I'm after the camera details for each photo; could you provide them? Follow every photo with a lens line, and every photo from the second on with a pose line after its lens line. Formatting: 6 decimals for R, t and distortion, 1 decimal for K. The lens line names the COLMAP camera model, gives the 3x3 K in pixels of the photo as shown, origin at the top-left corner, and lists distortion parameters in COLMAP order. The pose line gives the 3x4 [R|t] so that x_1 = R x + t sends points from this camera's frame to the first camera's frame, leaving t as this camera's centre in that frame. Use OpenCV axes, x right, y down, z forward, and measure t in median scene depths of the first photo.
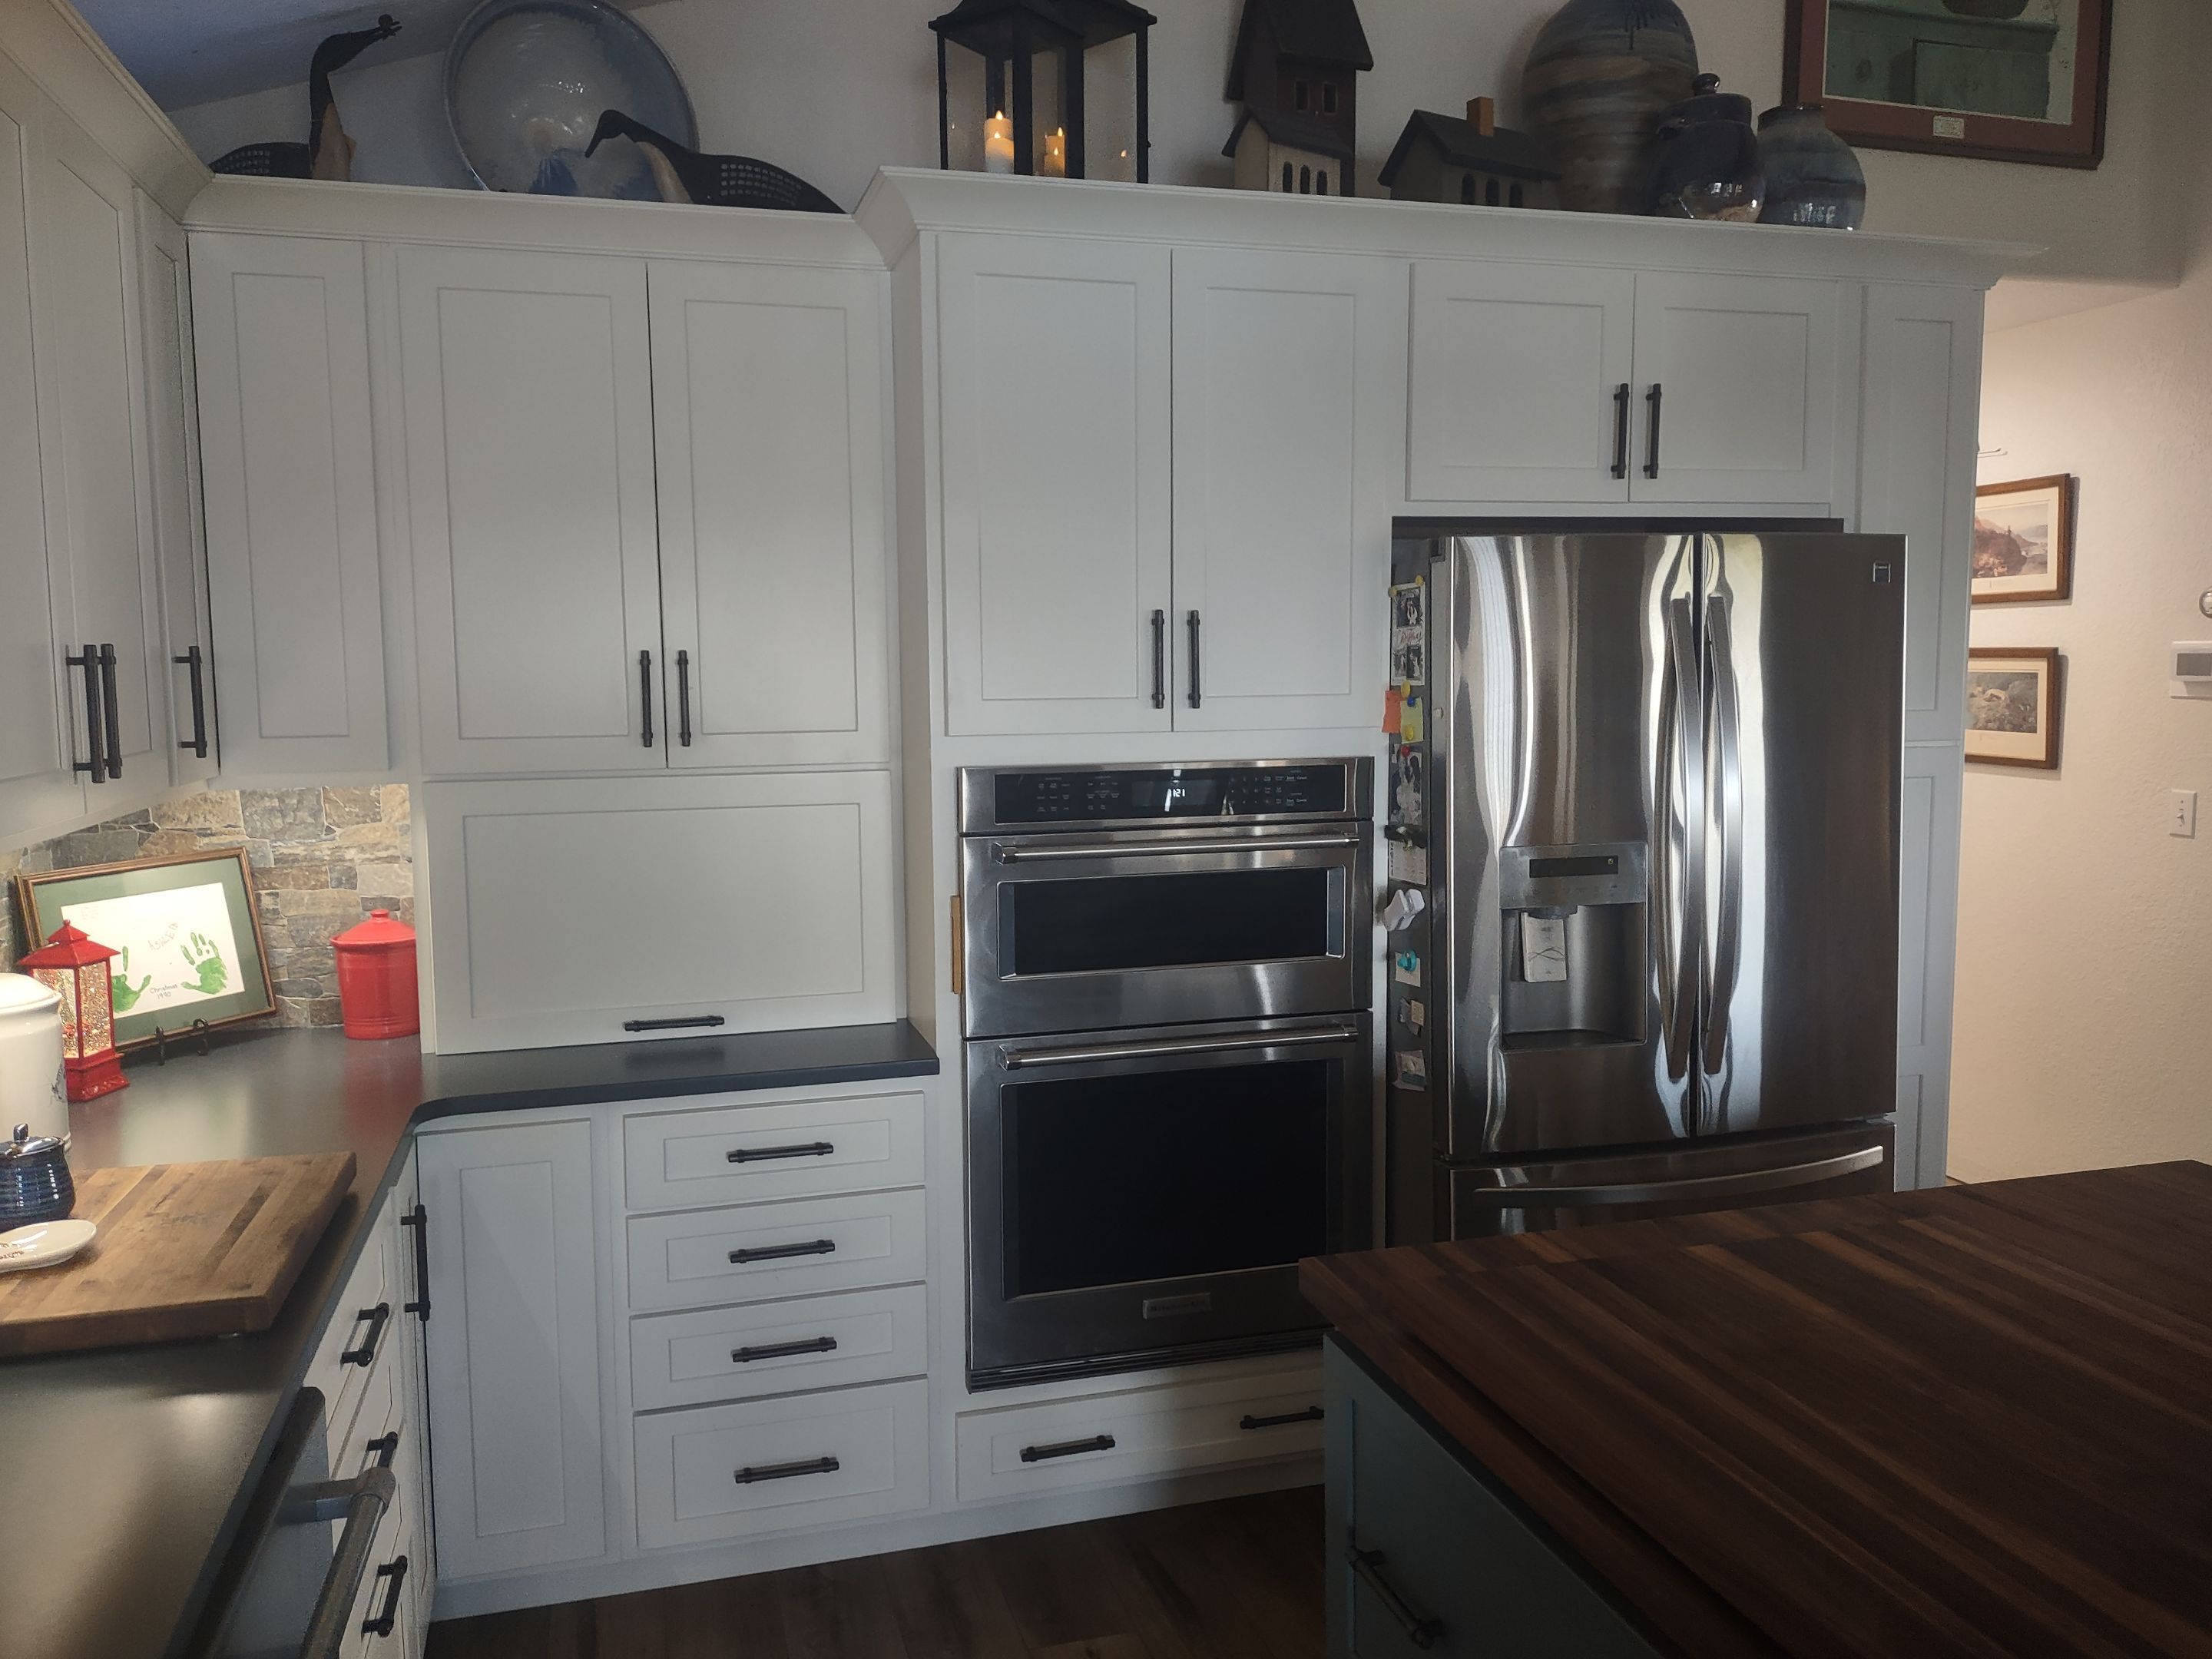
lens RADIAL K [[1670.5, 0, 1097.1], [0, 1670.5, 814.8], [0, 0, 1]] dist [0.054752, -0.061242]
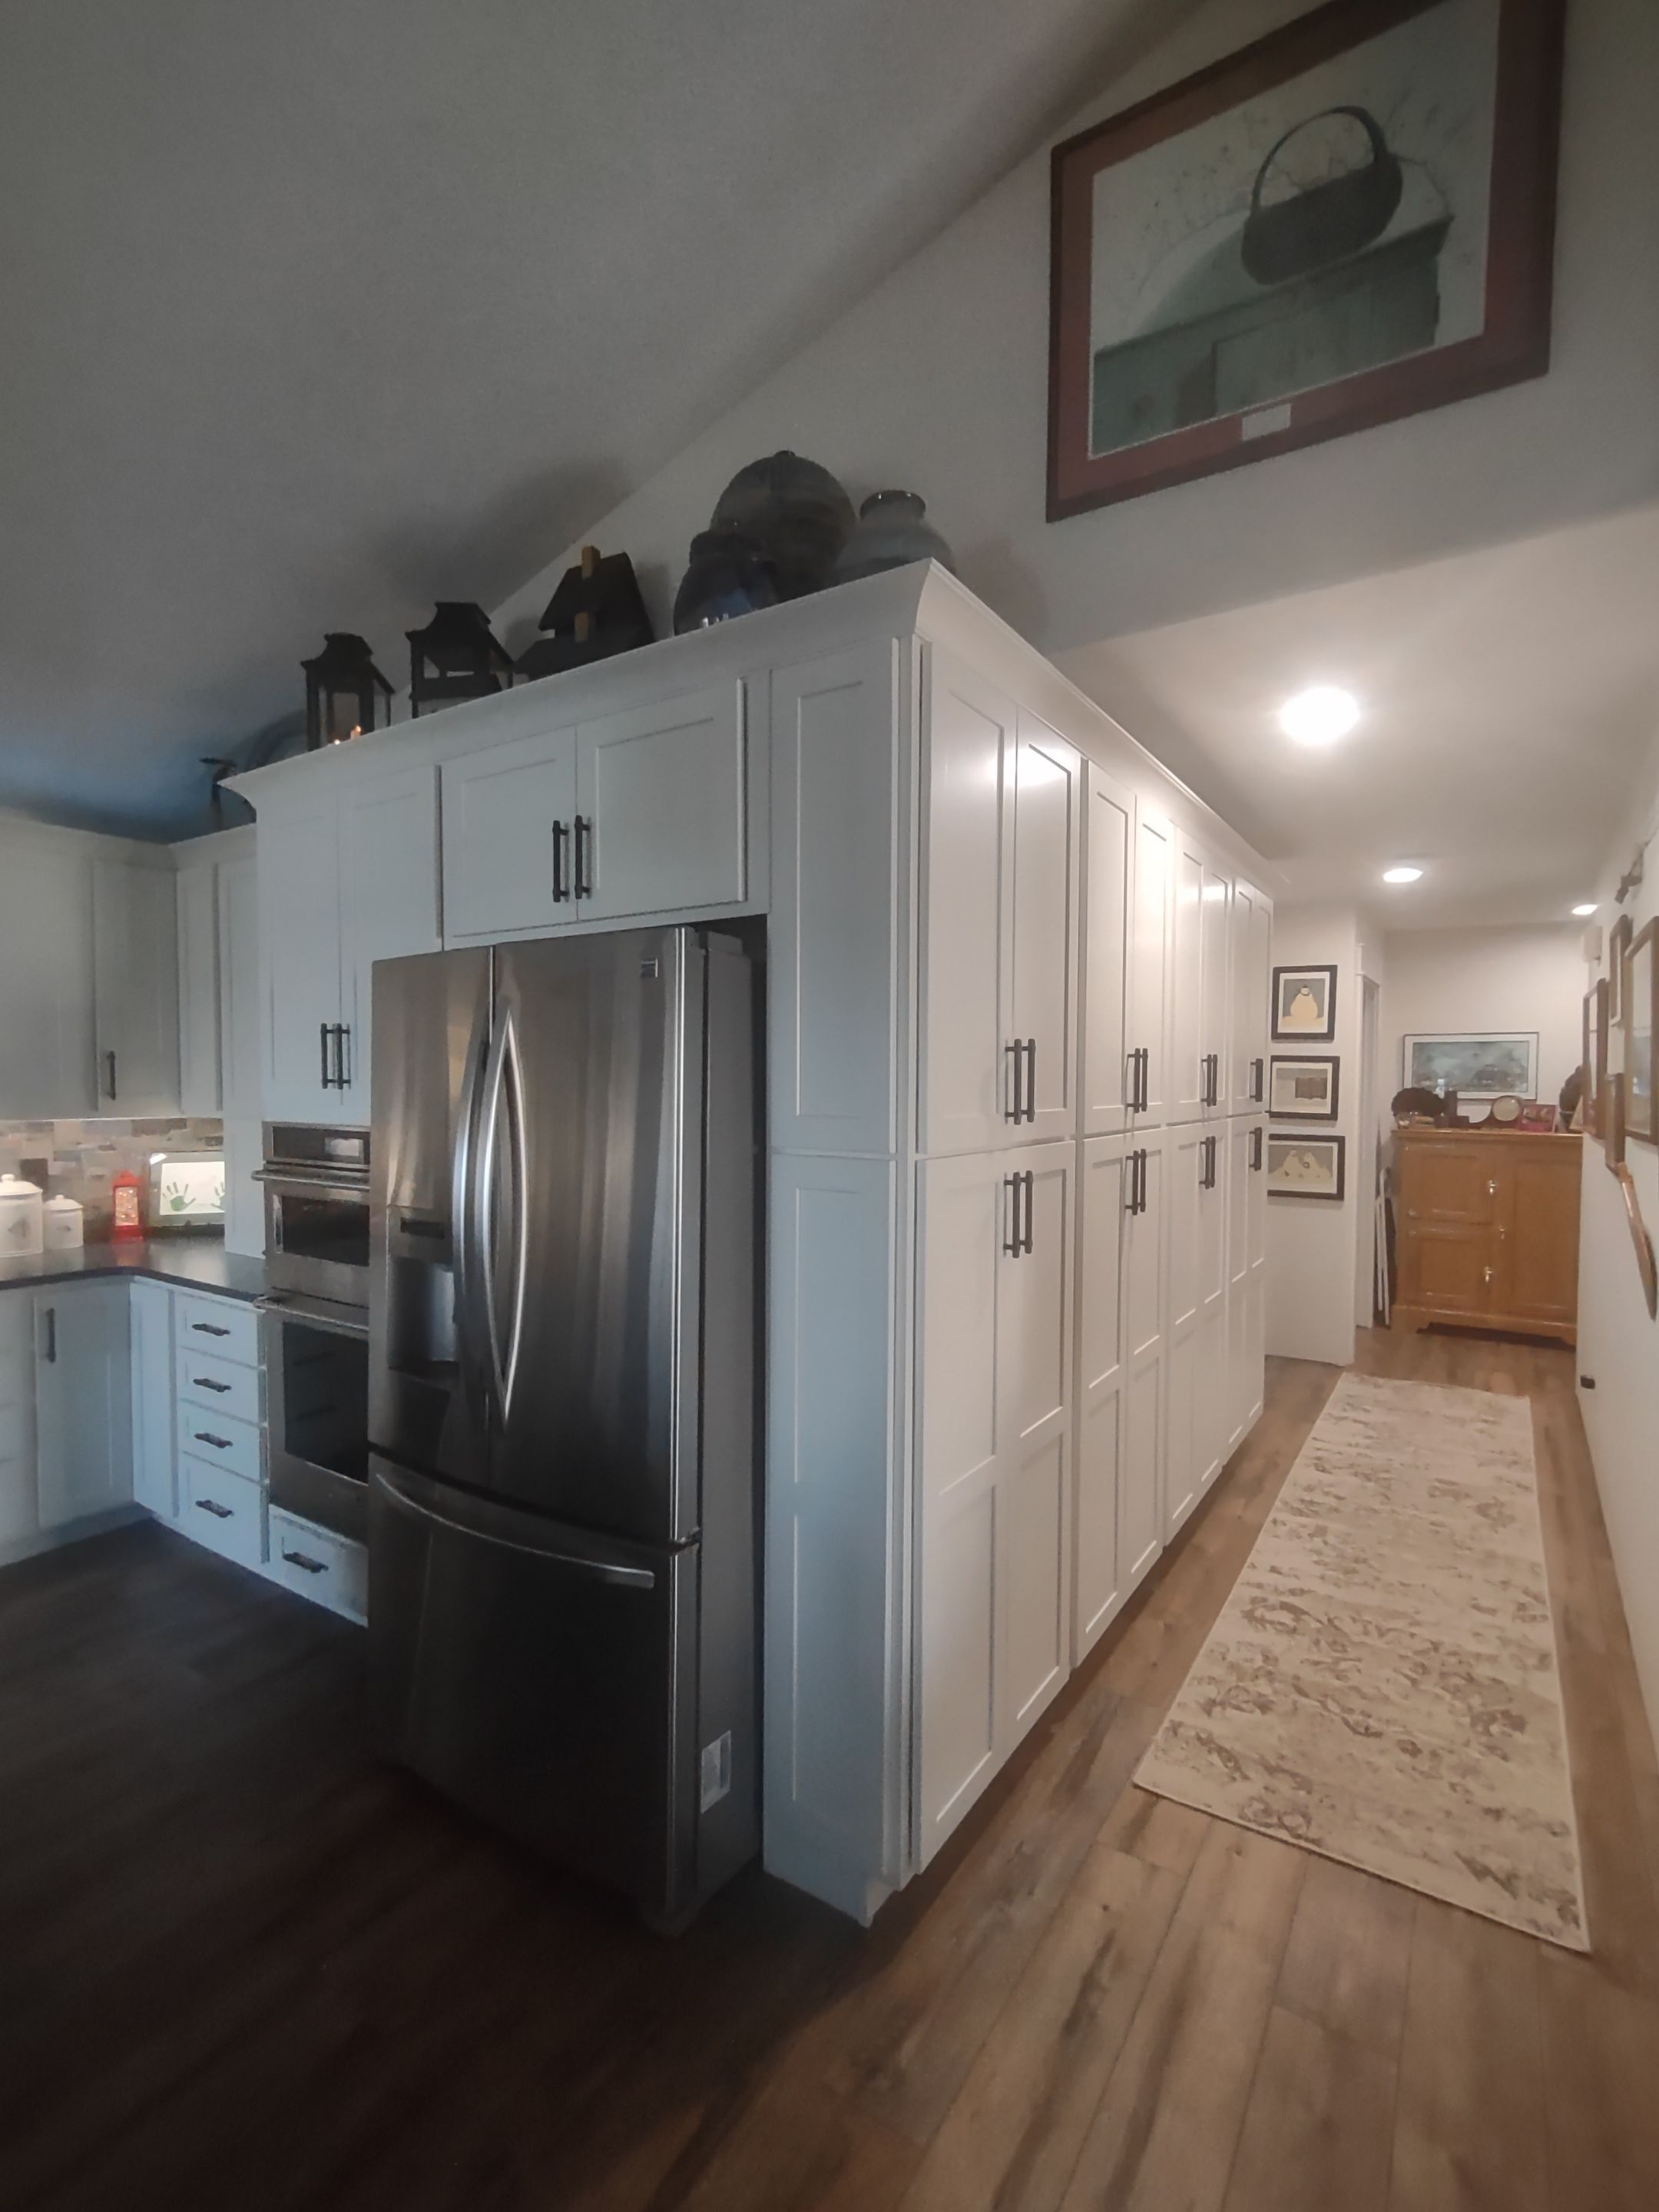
lens RADIAL K [[1023.4, 0, 835.8], [0, 1023.4, 1118.2], [0, 0, 1]] dist [-0.010539, 0.006284]
pose [[0.657410, 0.042316, -0.752344, 0.981411], [-0.080161, 0.996684, -0.013987, -0.058612], [0.749257, 0.069504, 0.658622, 0.702561]]
